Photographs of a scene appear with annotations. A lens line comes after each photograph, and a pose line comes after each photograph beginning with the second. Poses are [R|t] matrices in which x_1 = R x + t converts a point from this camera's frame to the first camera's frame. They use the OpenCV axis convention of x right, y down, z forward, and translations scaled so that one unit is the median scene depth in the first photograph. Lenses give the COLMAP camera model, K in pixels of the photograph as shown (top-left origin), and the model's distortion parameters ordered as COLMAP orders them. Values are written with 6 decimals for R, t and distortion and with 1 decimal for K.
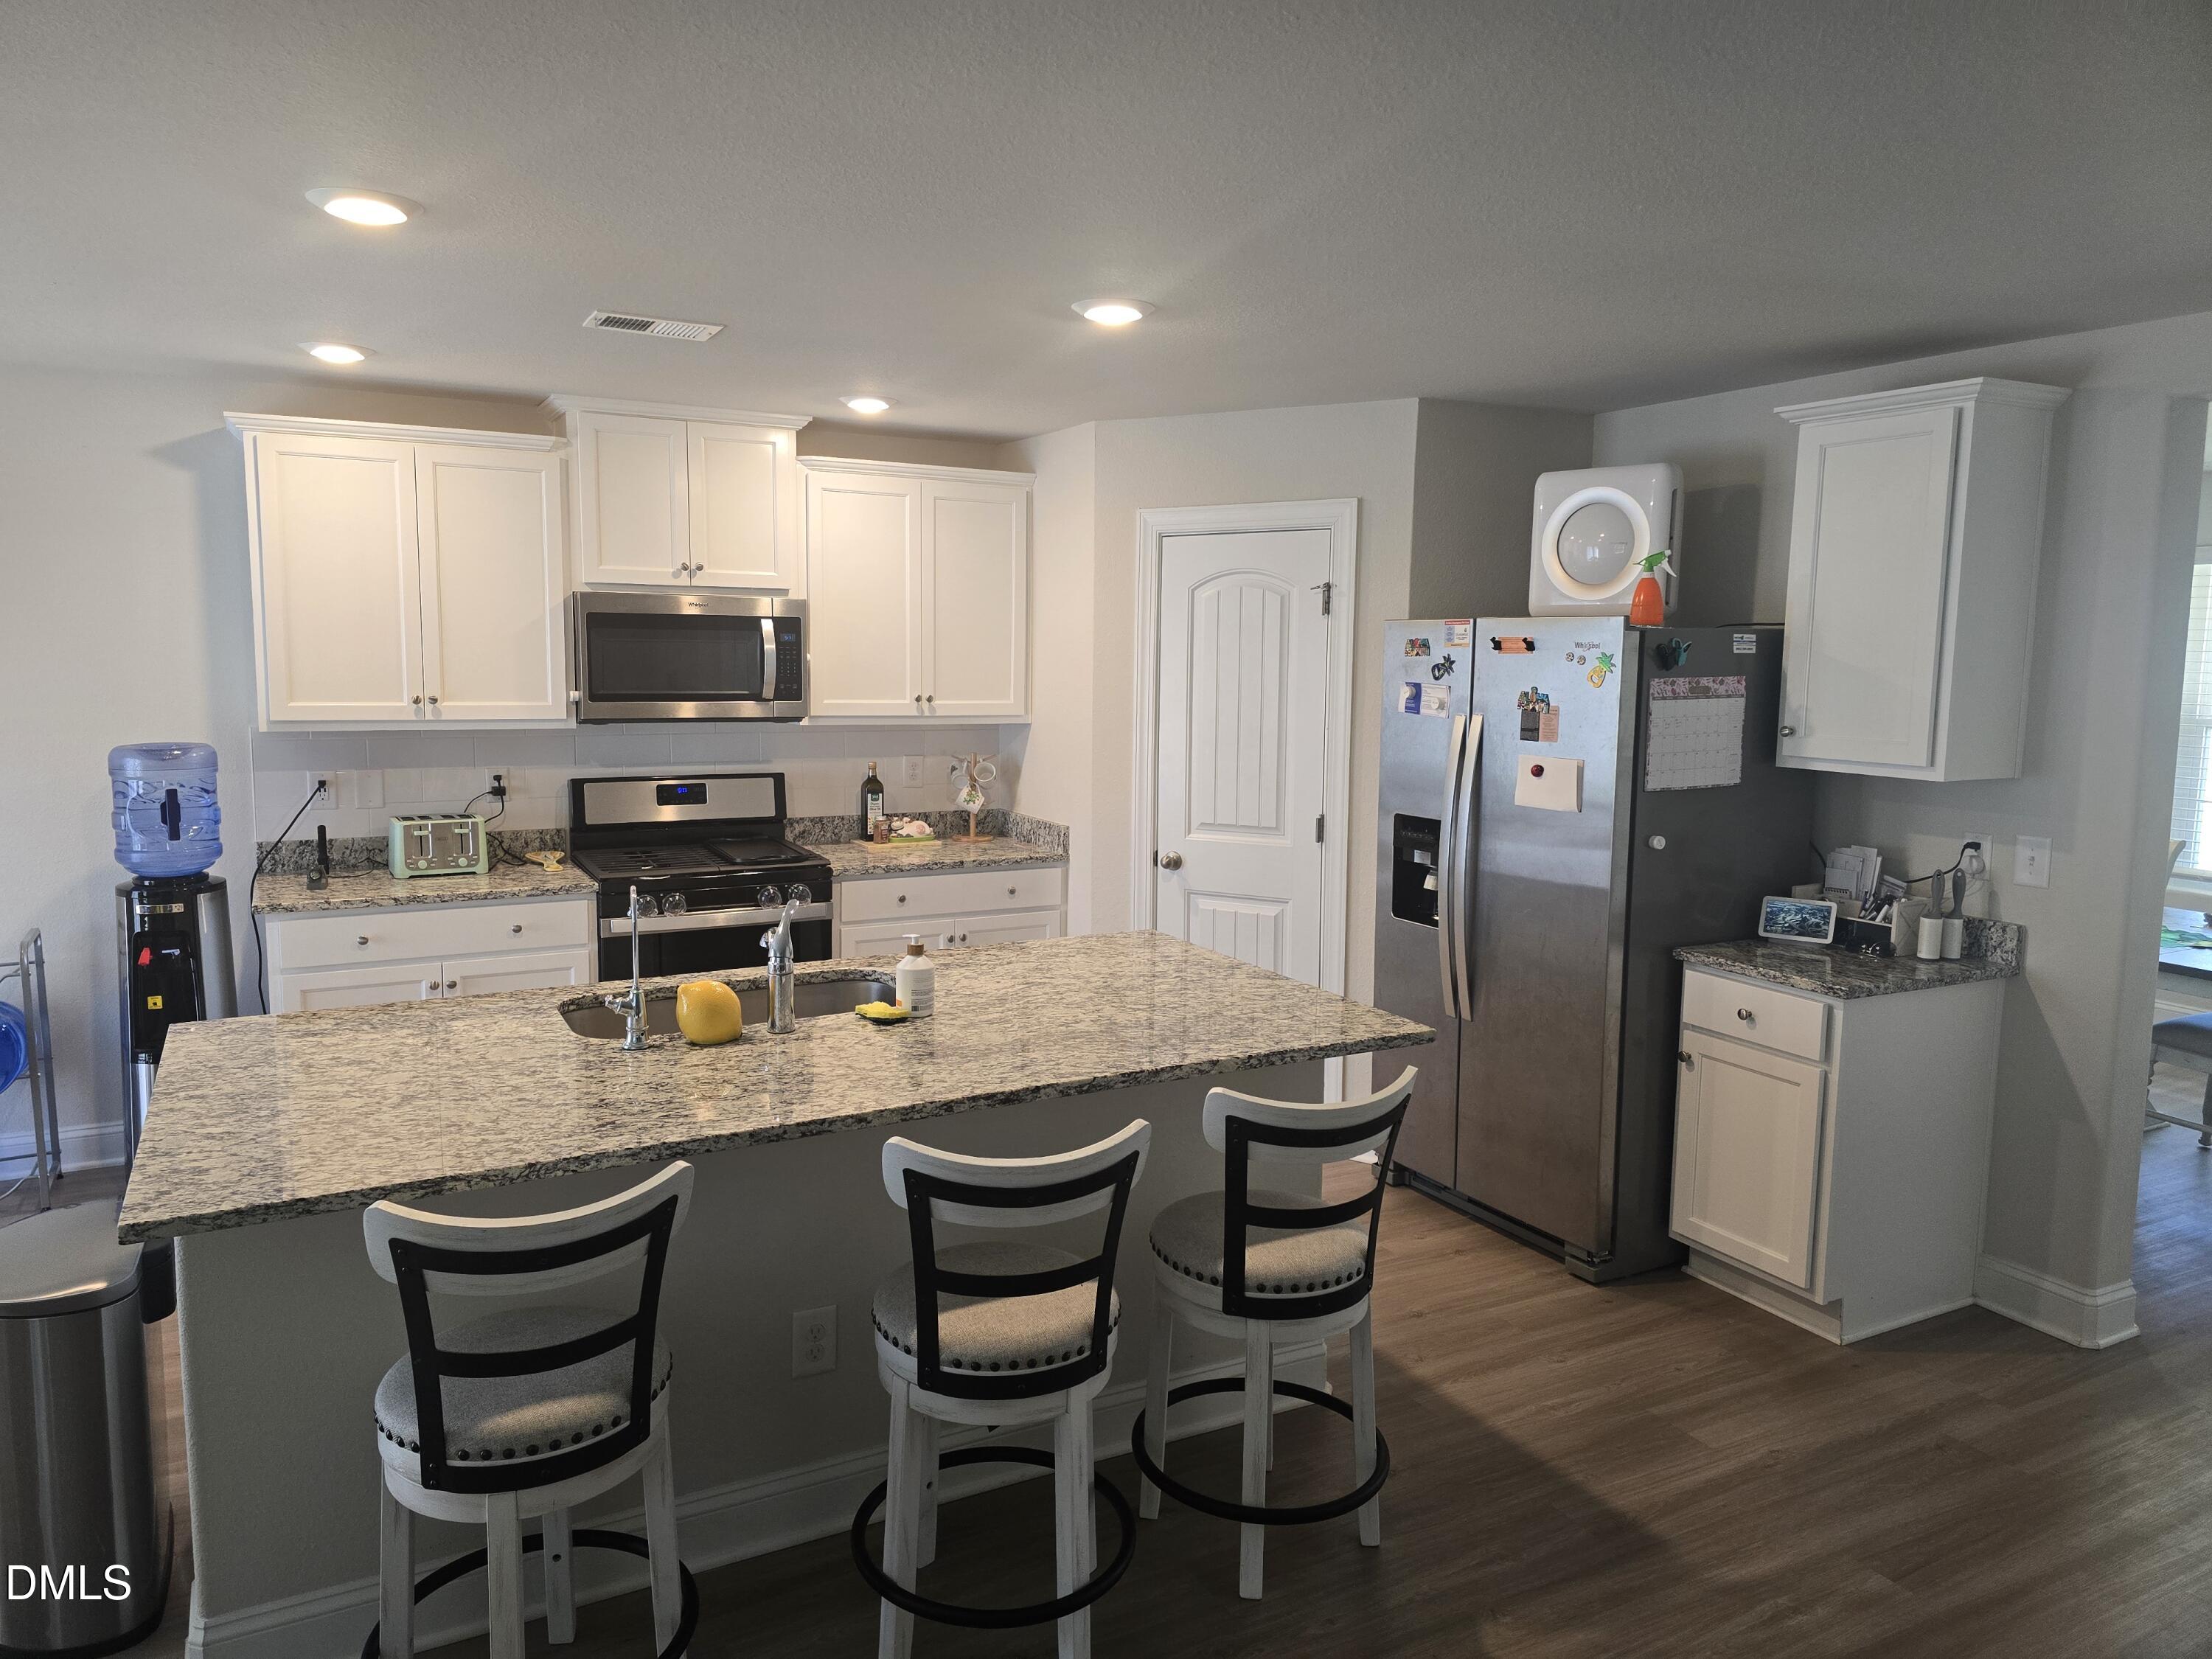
lens RADIAL K [[1490.7, 0, 1104.8], [0, 1490.7, 816.5], [0, 0, 1]] dist [0.051542, -0.008160]
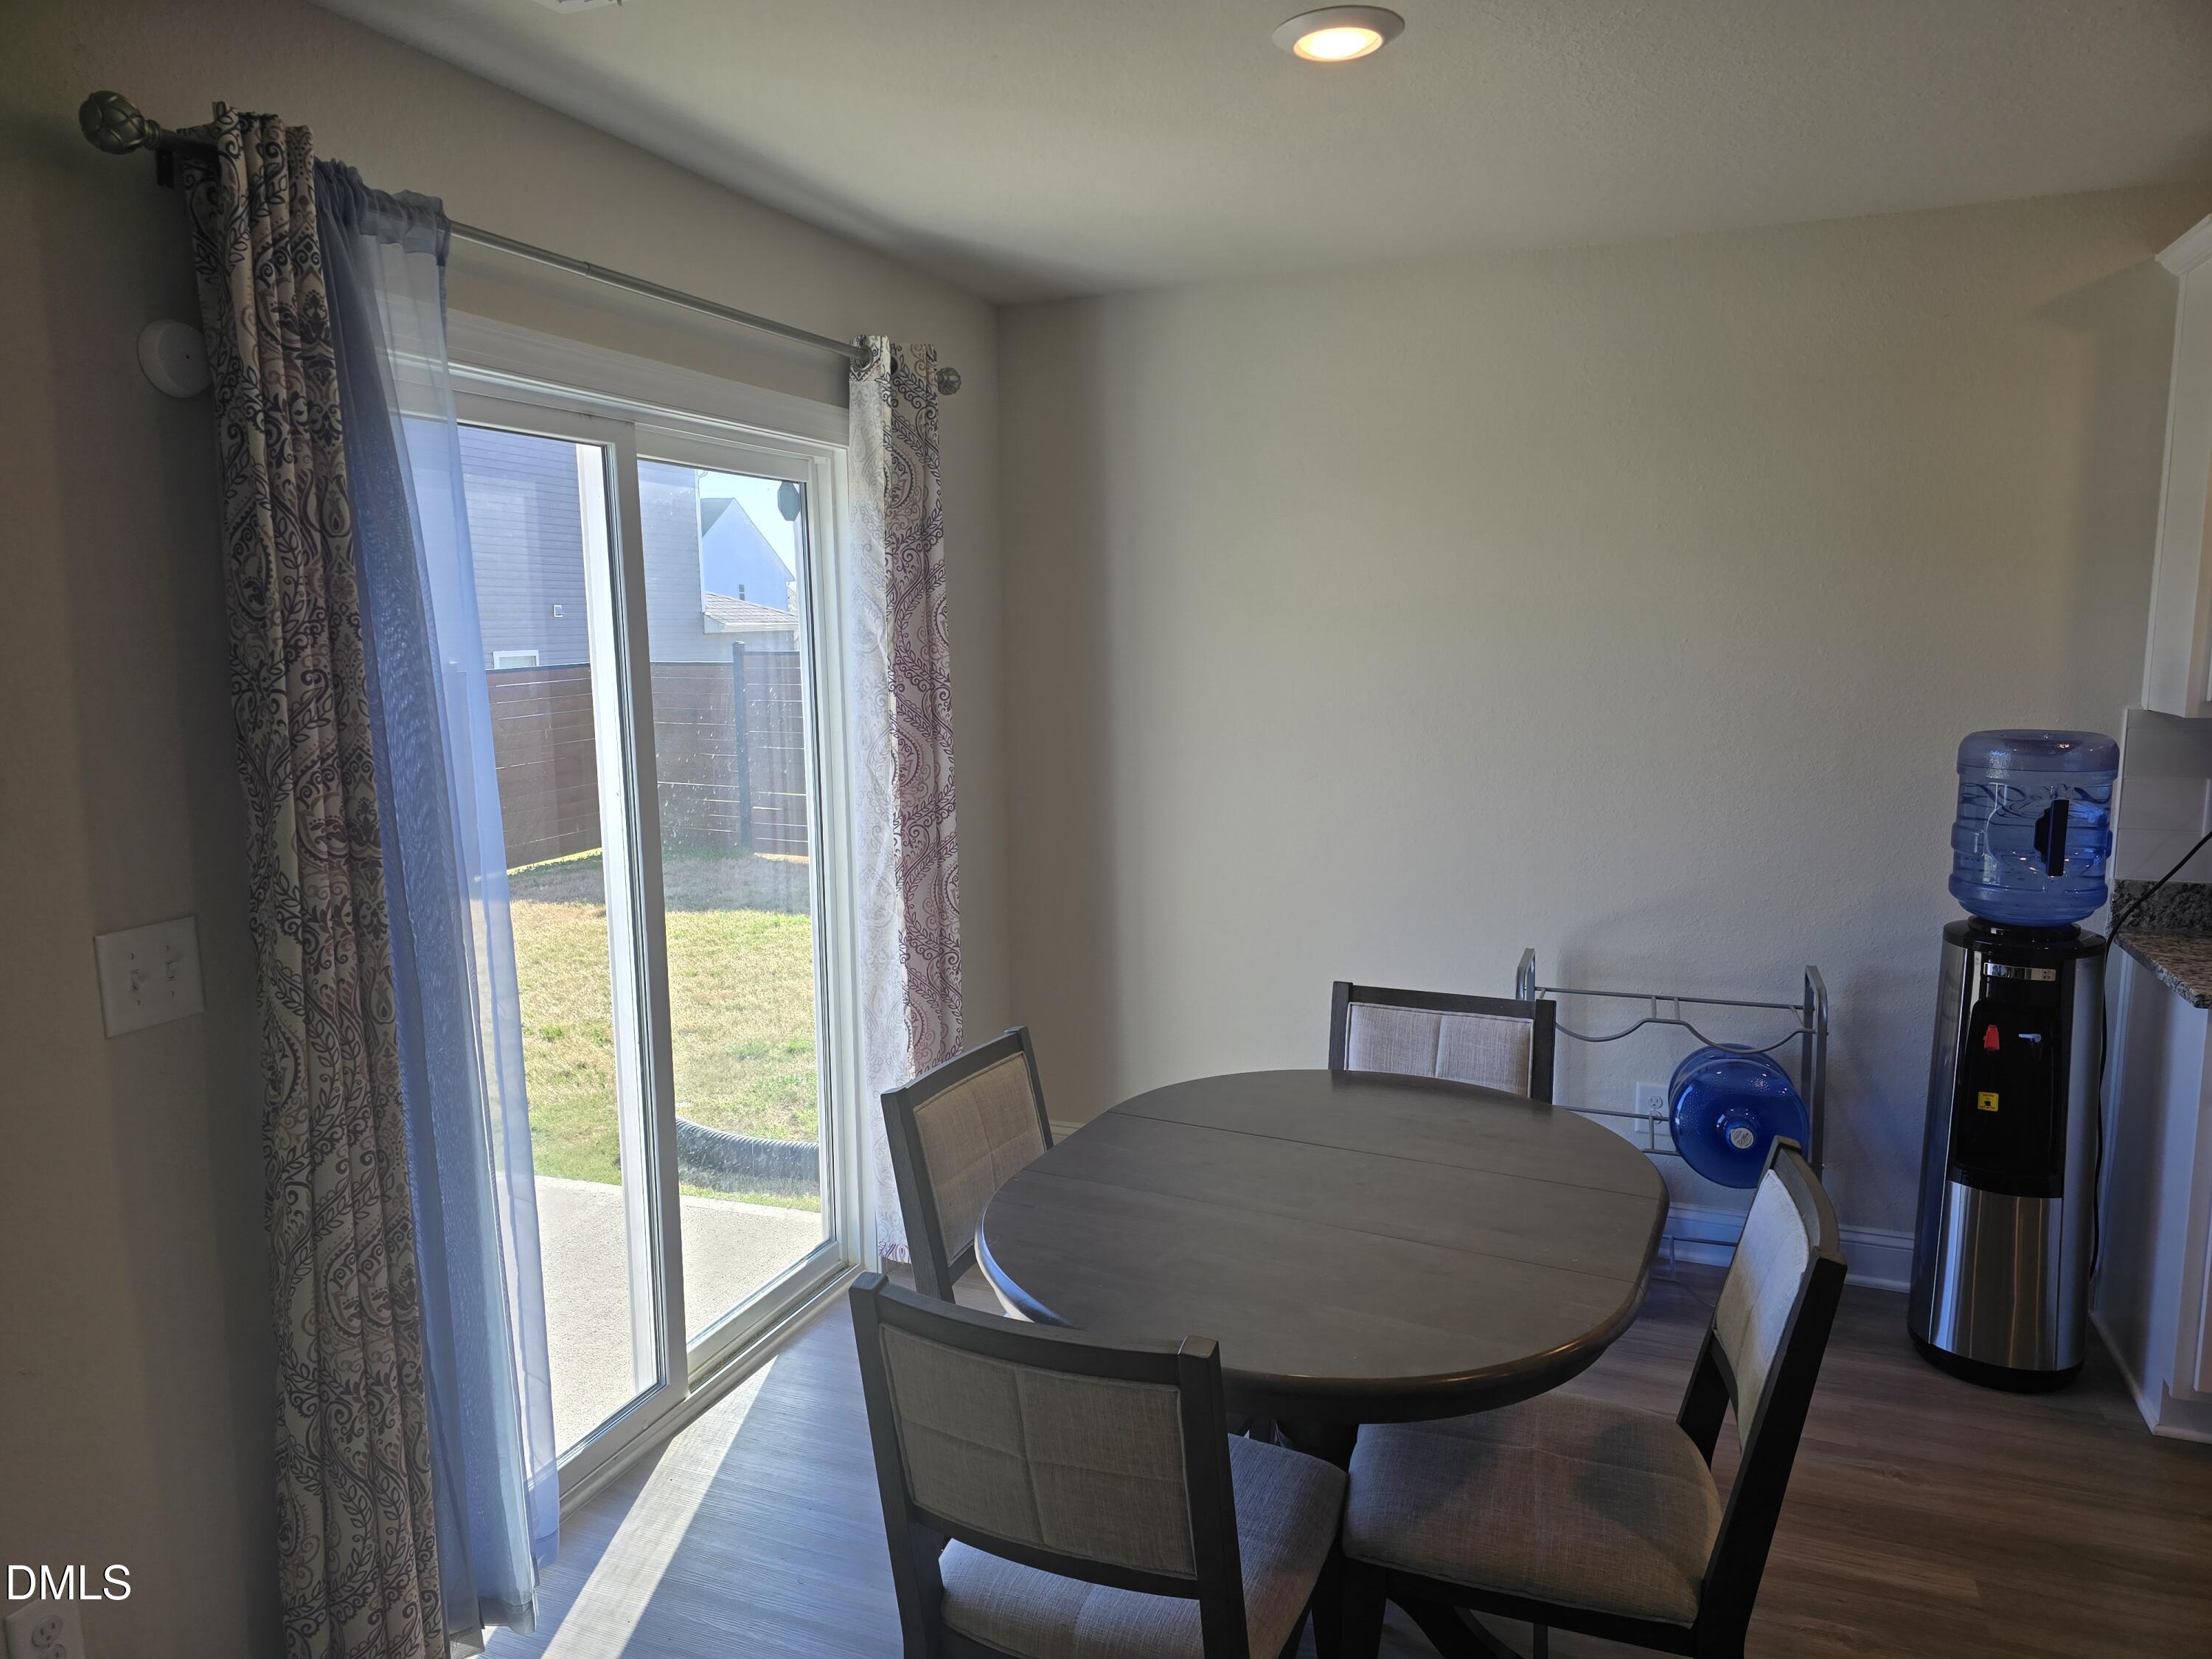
lens RADIAL K [[1490.7, 0, 1109.7], [0, 1490.7, 829.8], [0, 0, 1]] dist [0.051542, -0.008160]
pose [[0.646987, 0.104034, -0.755370, -0.372704], [-0.079094, 0.994461, 0.069218, -0.017963], [0.758388, 0.014962, 0.651632, 0.238234]]
